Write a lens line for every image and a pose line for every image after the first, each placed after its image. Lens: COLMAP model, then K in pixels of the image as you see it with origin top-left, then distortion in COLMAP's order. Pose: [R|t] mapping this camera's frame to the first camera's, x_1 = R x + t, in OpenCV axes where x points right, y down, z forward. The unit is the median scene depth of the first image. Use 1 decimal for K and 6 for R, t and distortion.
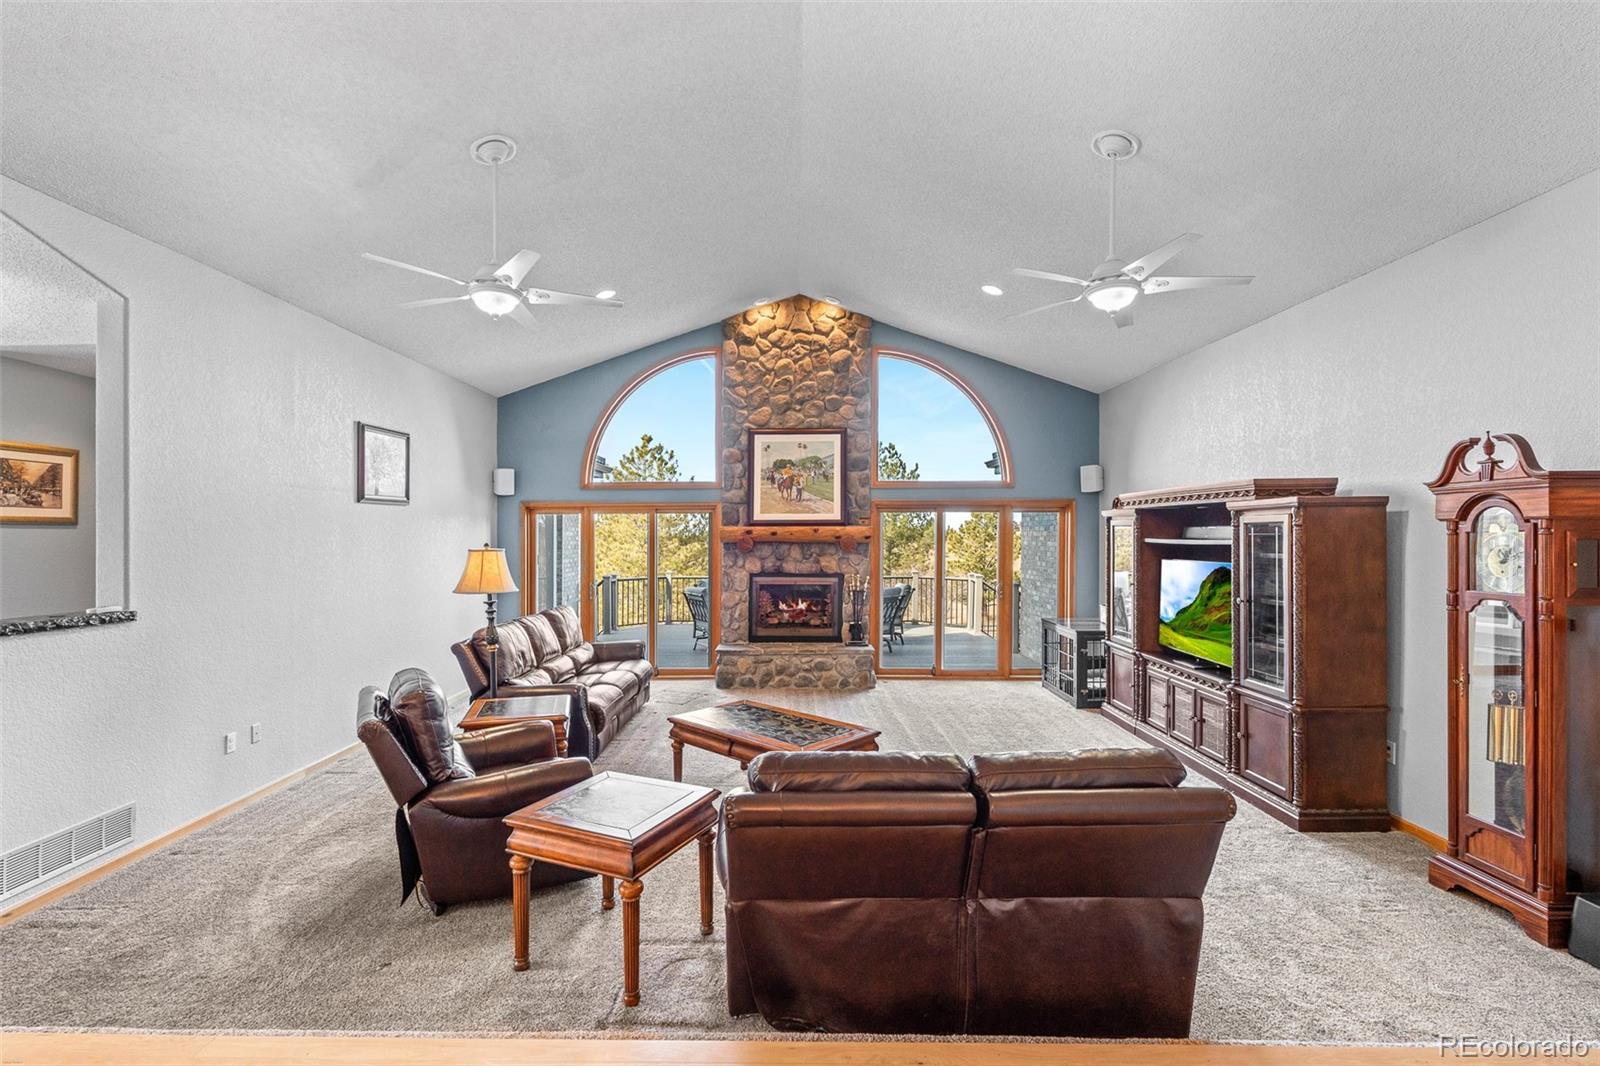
lens RADIAL K [[719.3, 0, 775.9], [0, 719.3, 525.9], [0, 0, 1]] dist [-0.006019, 0.000698]
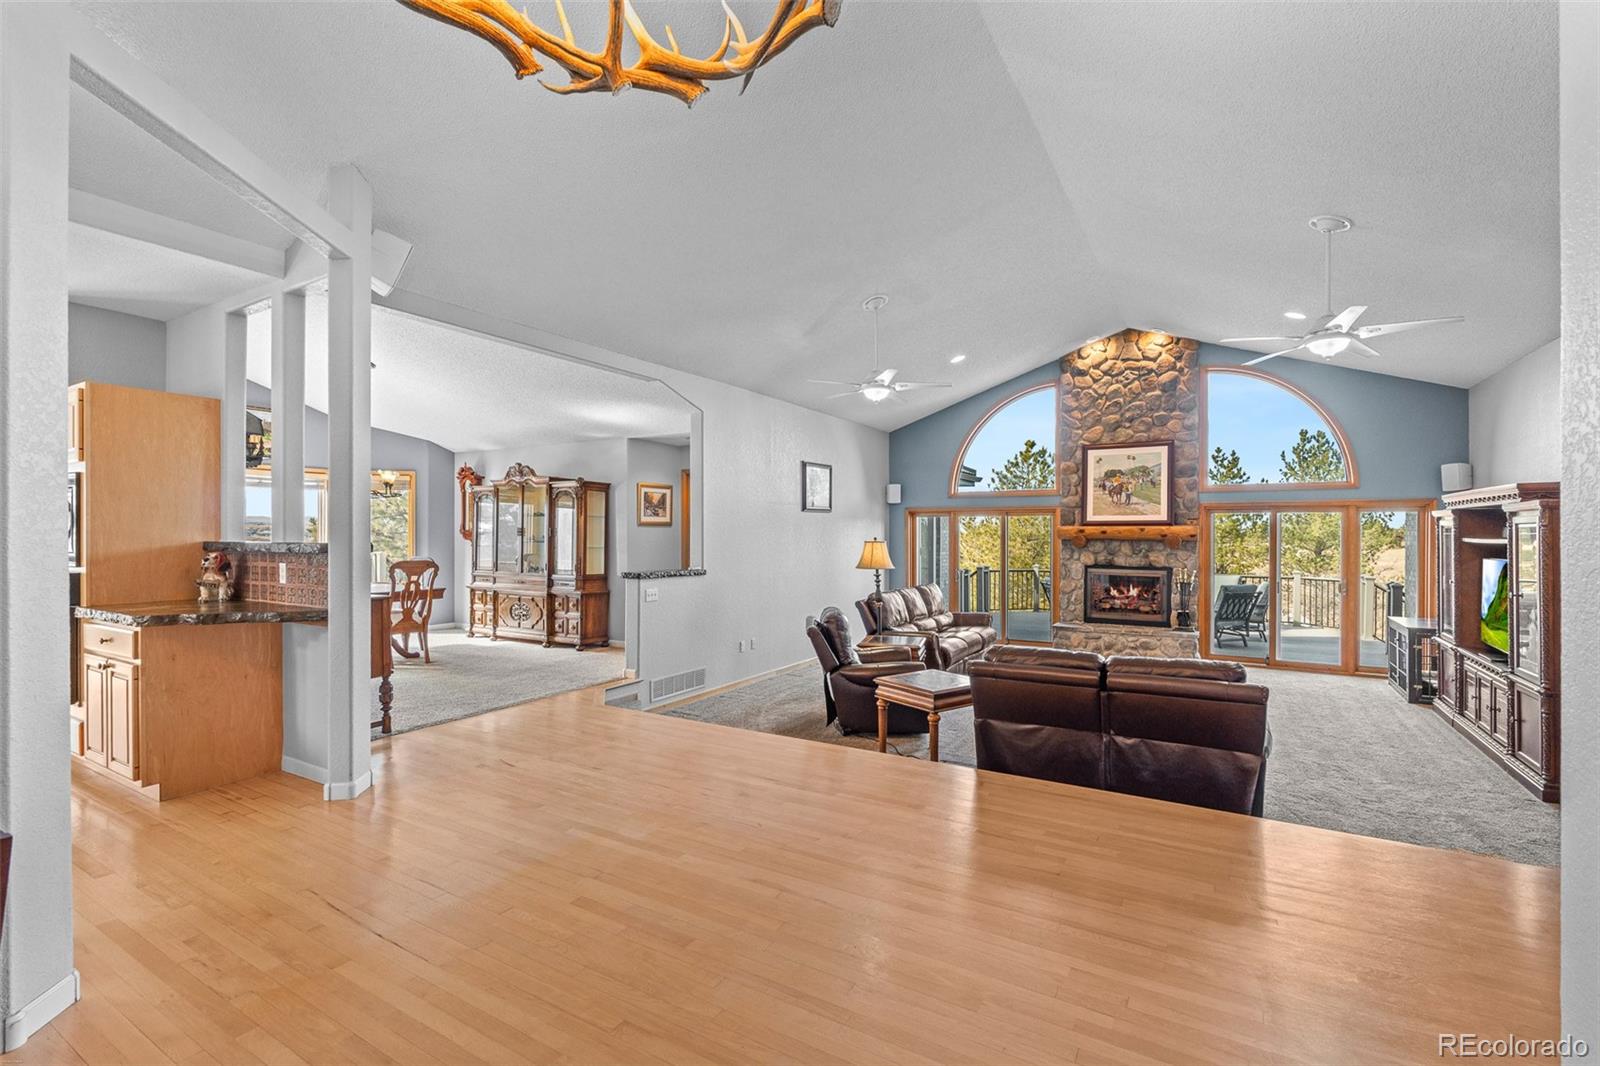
lens RADIAL K [[719.3, 0, 775.9], [0, 719.3, 525.9], [0, 0, 1]] dist [-0.006019, 0.000698]
pose [[0.851000, -0.000080, -0.525165, 0.159907], [0.001319, 0.999997, 0.001985, -0.002806], [0.525164, -0.002382, 0.850998, -0.303386]]
